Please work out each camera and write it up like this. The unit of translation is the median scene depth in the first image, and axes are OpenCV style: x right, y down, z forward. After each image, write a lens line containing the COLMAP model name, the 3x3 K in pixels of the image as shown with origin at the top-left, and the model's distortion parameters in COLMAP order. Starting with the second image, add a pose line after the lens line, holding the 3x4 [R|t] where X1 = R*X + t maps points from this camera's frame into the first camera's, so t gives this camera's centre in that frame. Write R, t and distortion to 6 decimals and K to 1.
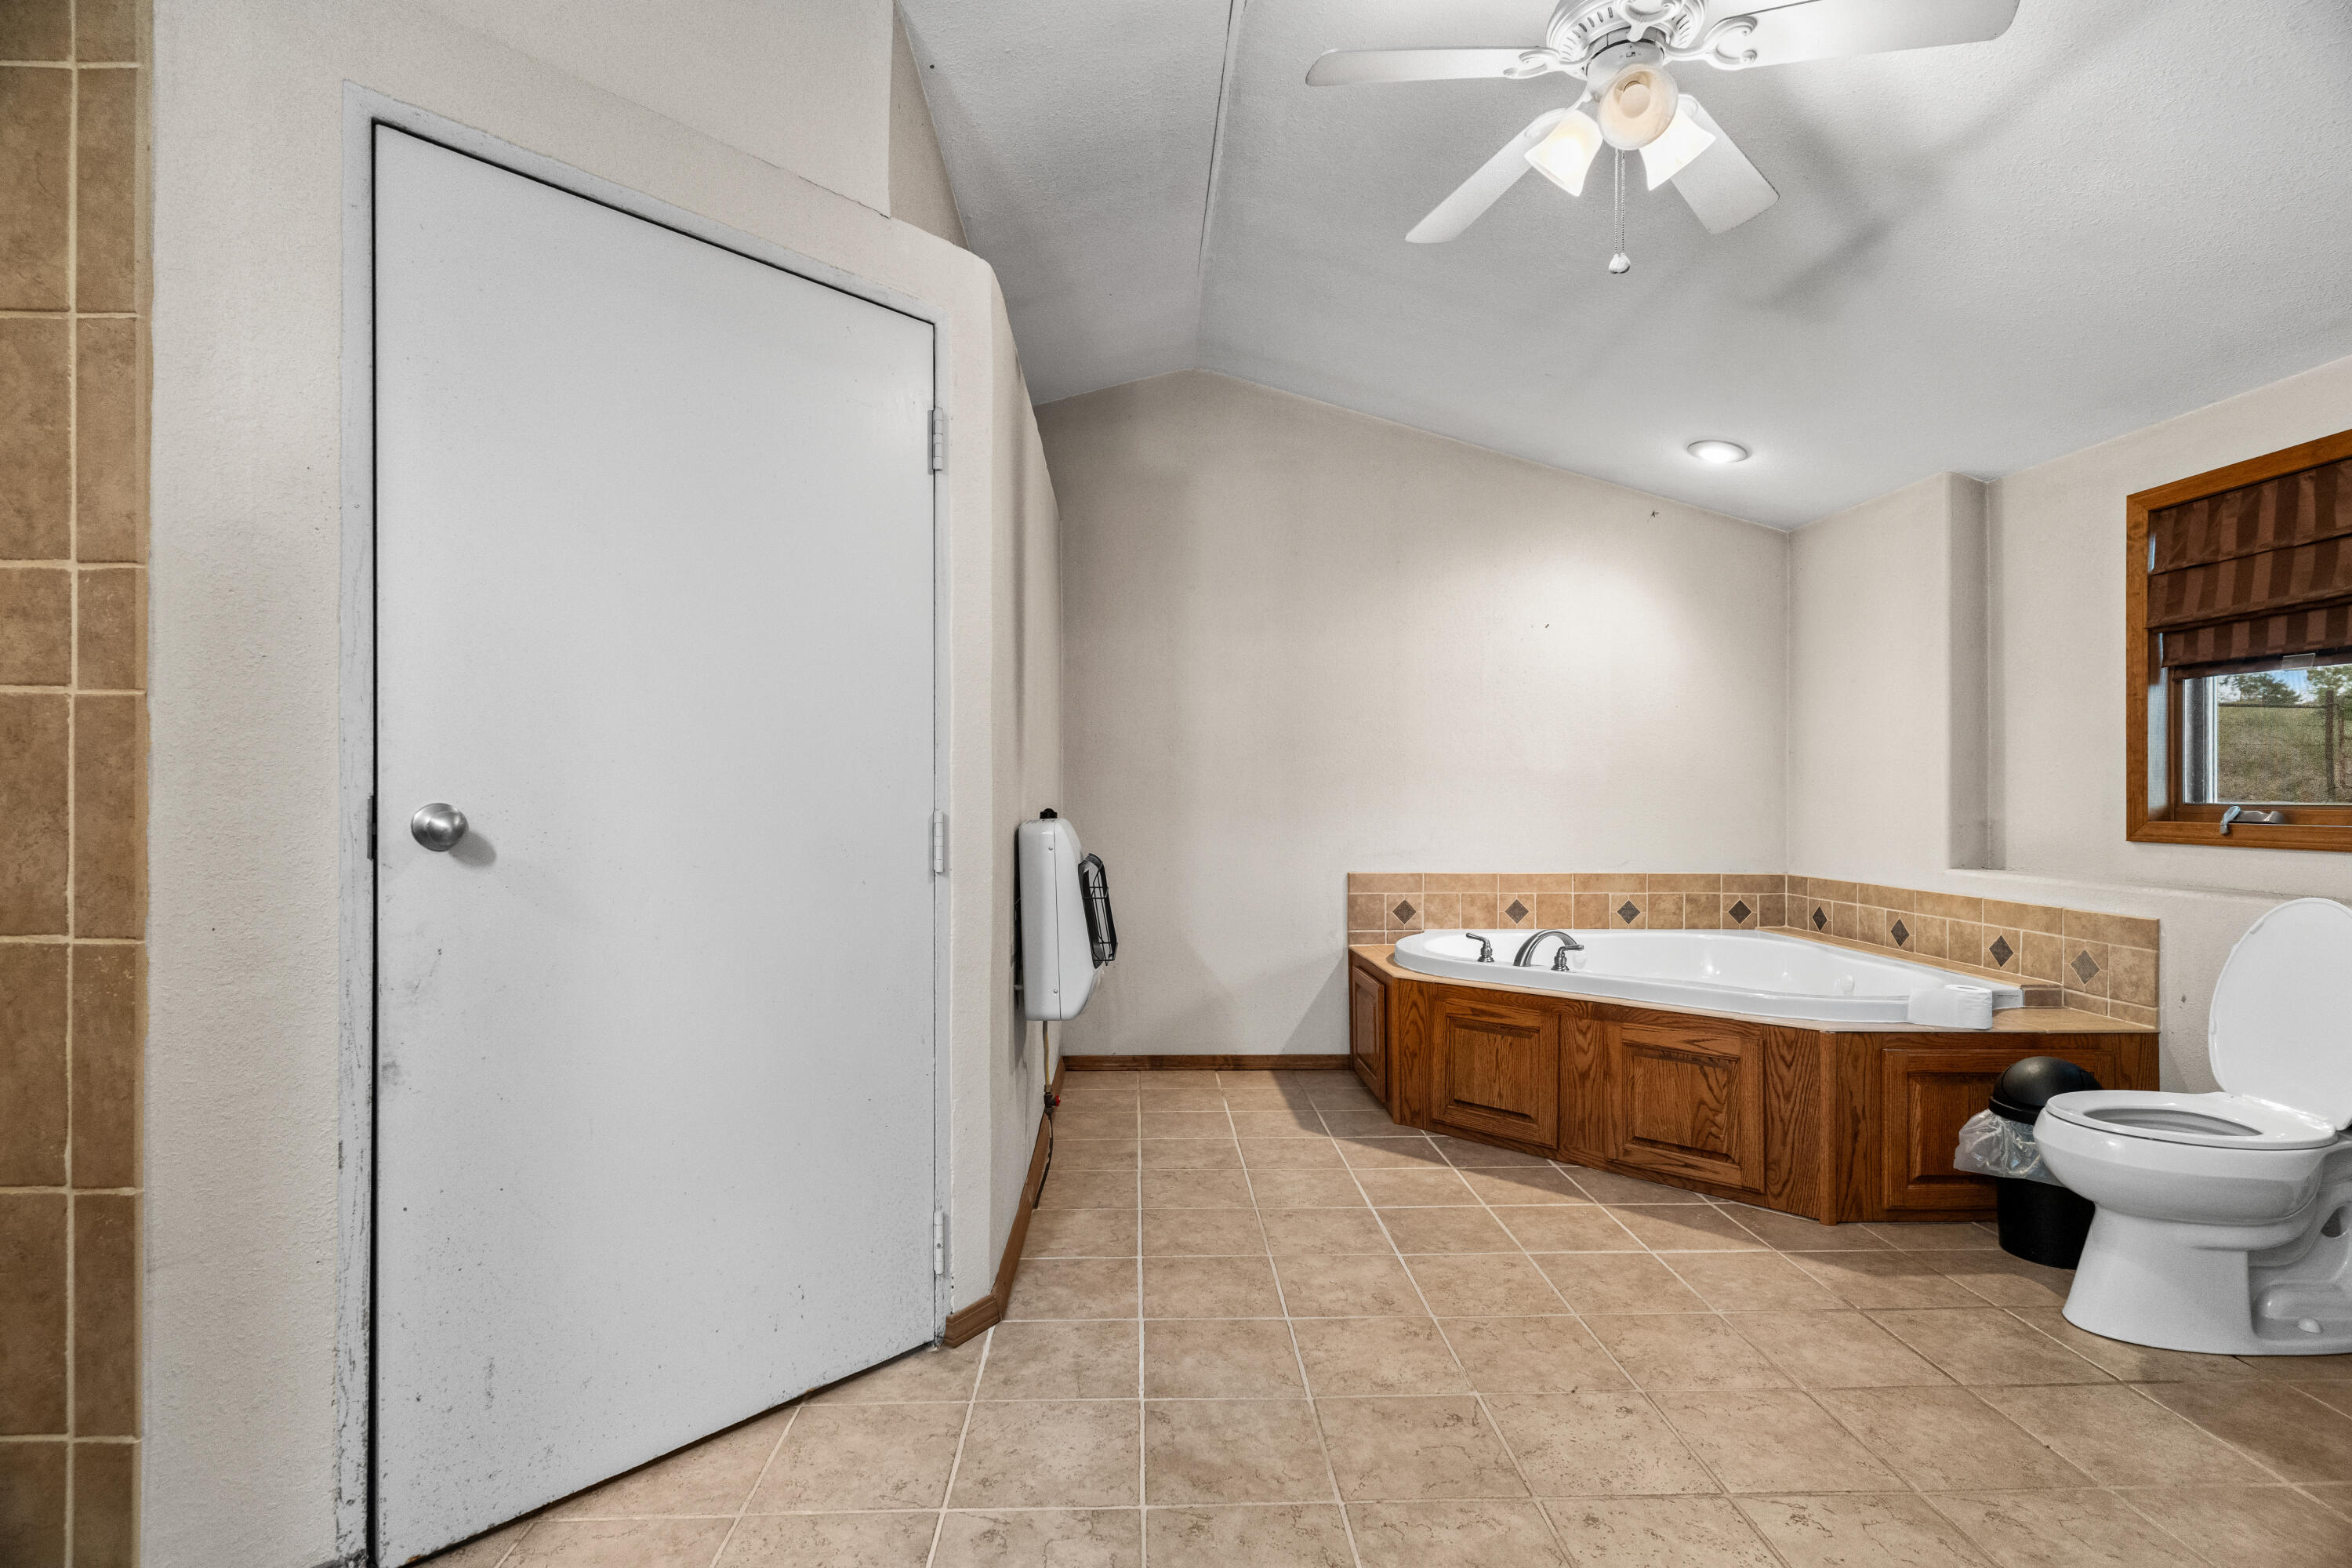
lens RADIAL K [[1132.0, 0, 1173.4], [0, 1132.0, 797.0], [0, 0, 1]] dist [0.002126, 0.001958]
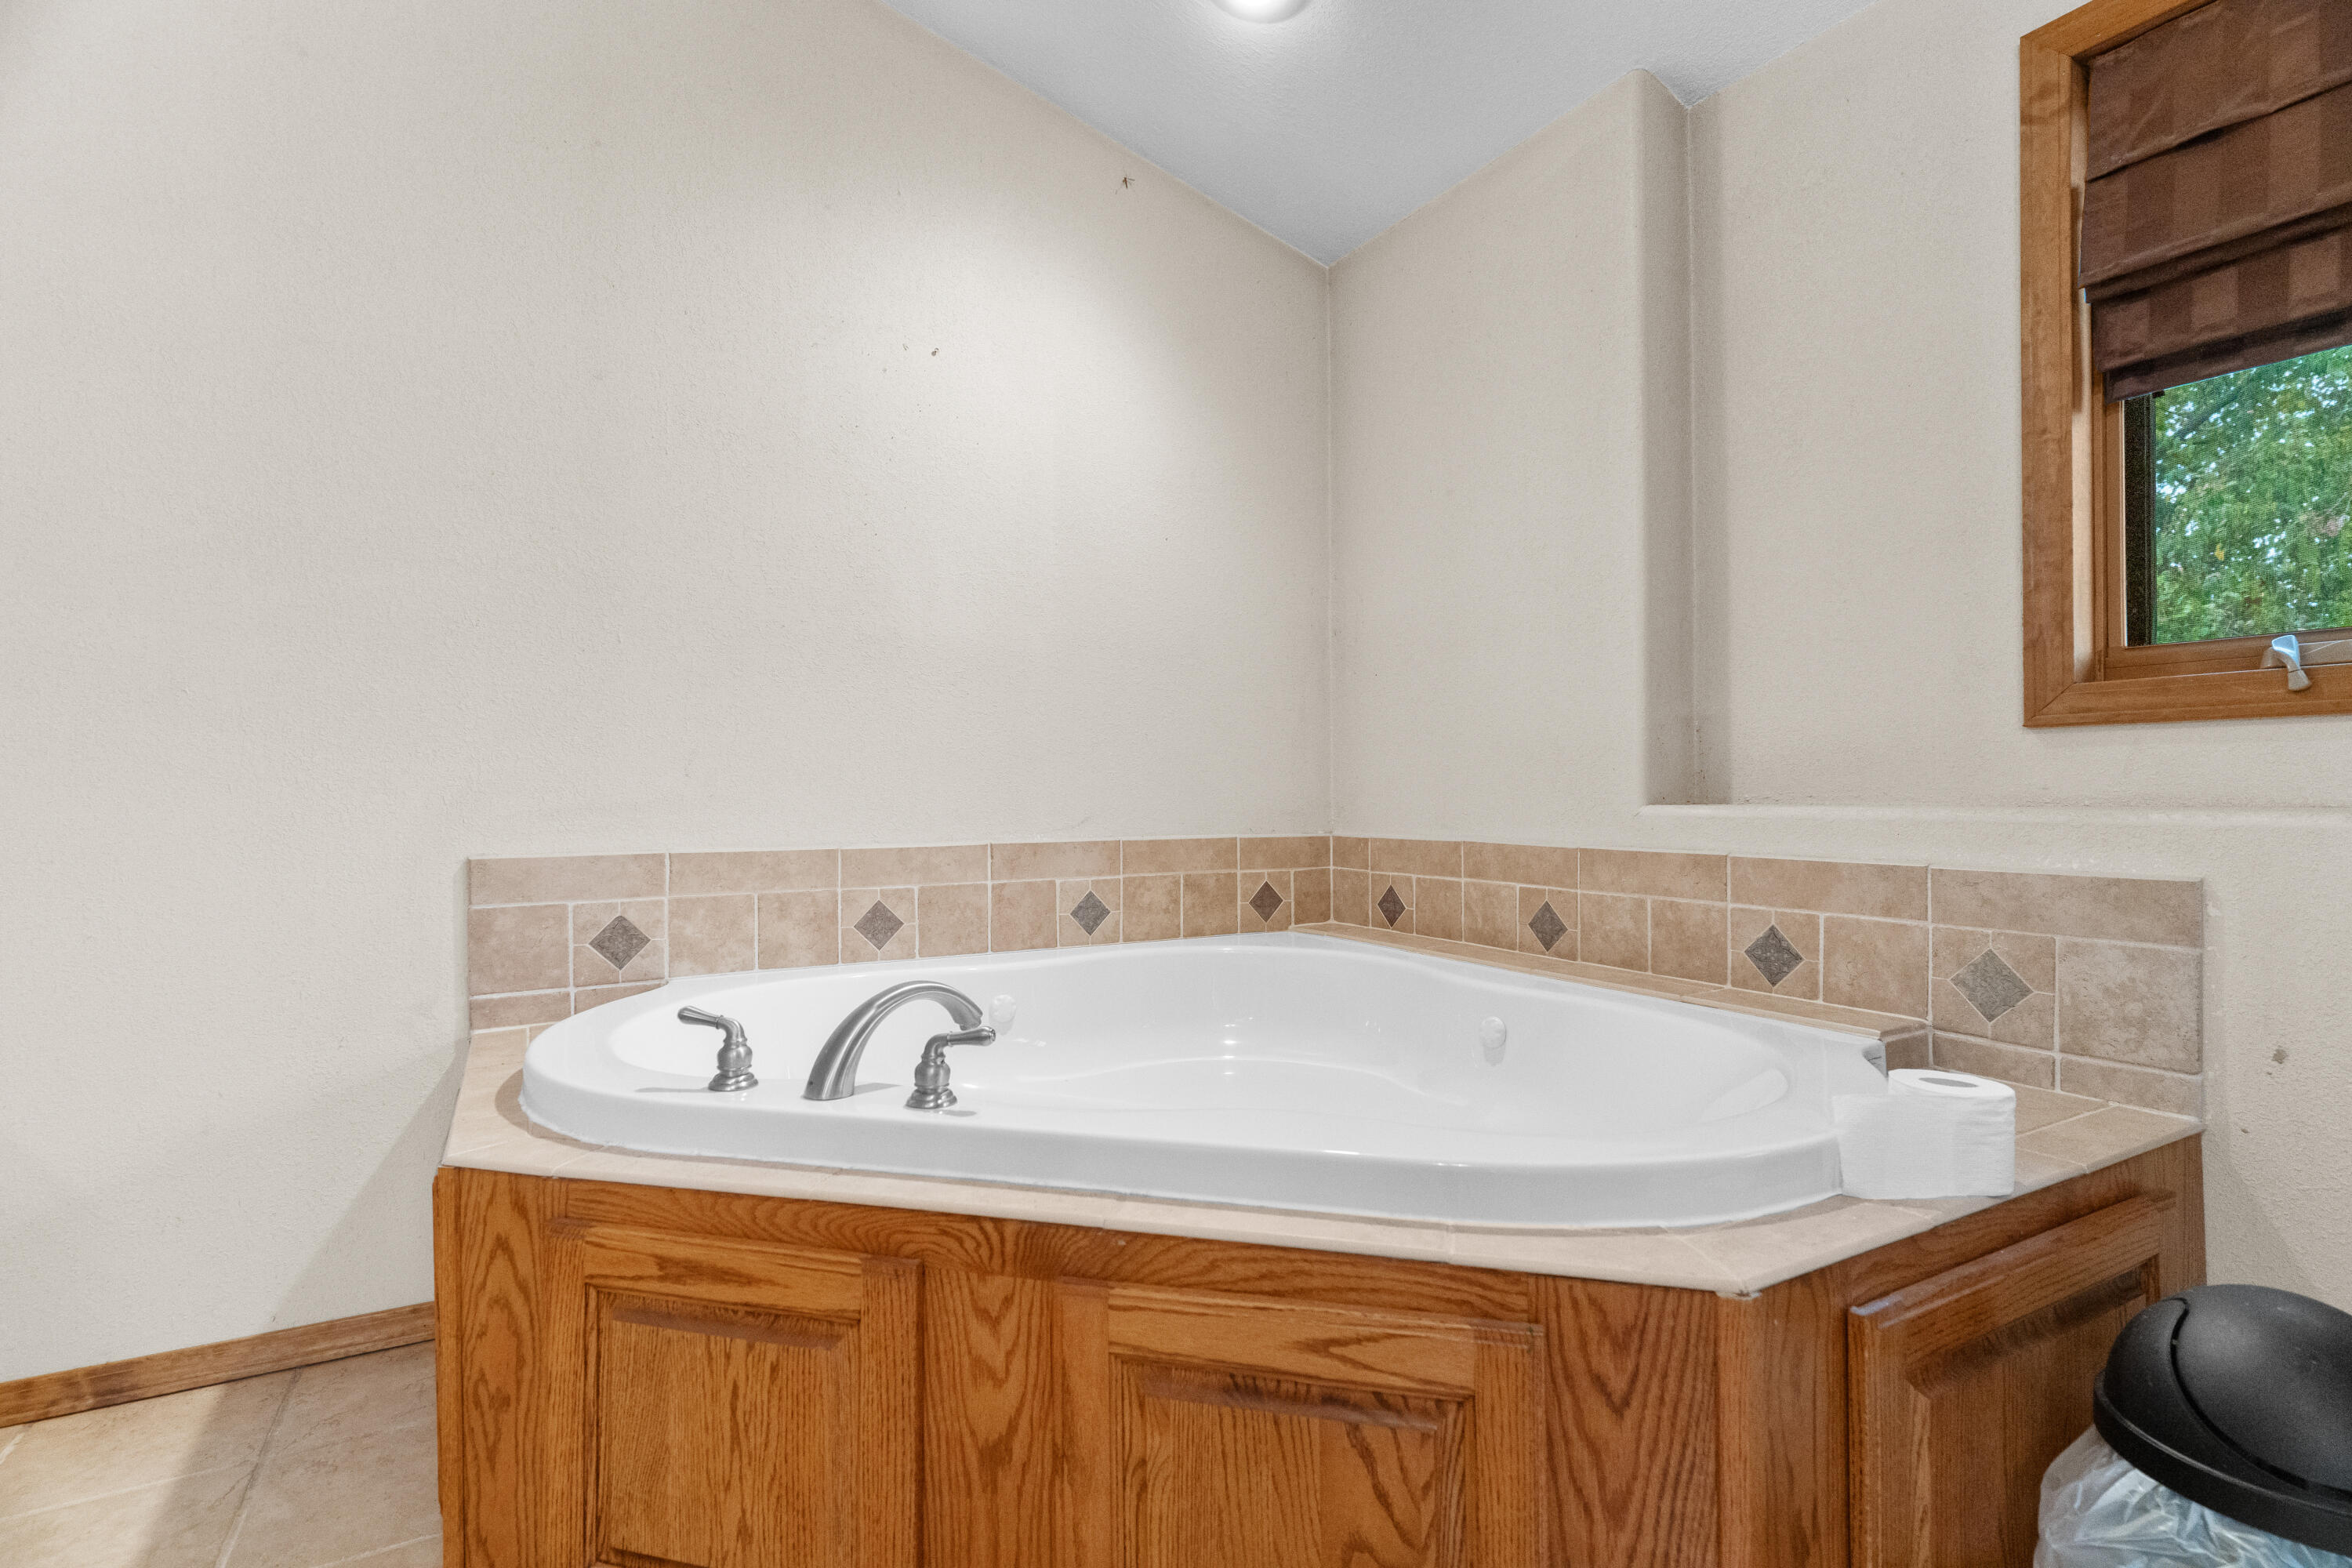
lens RADIAL K [[1132.0, 0, 1174.7], [0, 1132.0, 790.4], [0, 0, 1]] dist [0.002126, 0.001958]
pose [[0.887743, -0.007354, 0.460281, 0.248173], [0.008871, 0.999960, -0.001133, 0.057856], [-0.460255, 0.005089, 0.887772, 0.656268]]
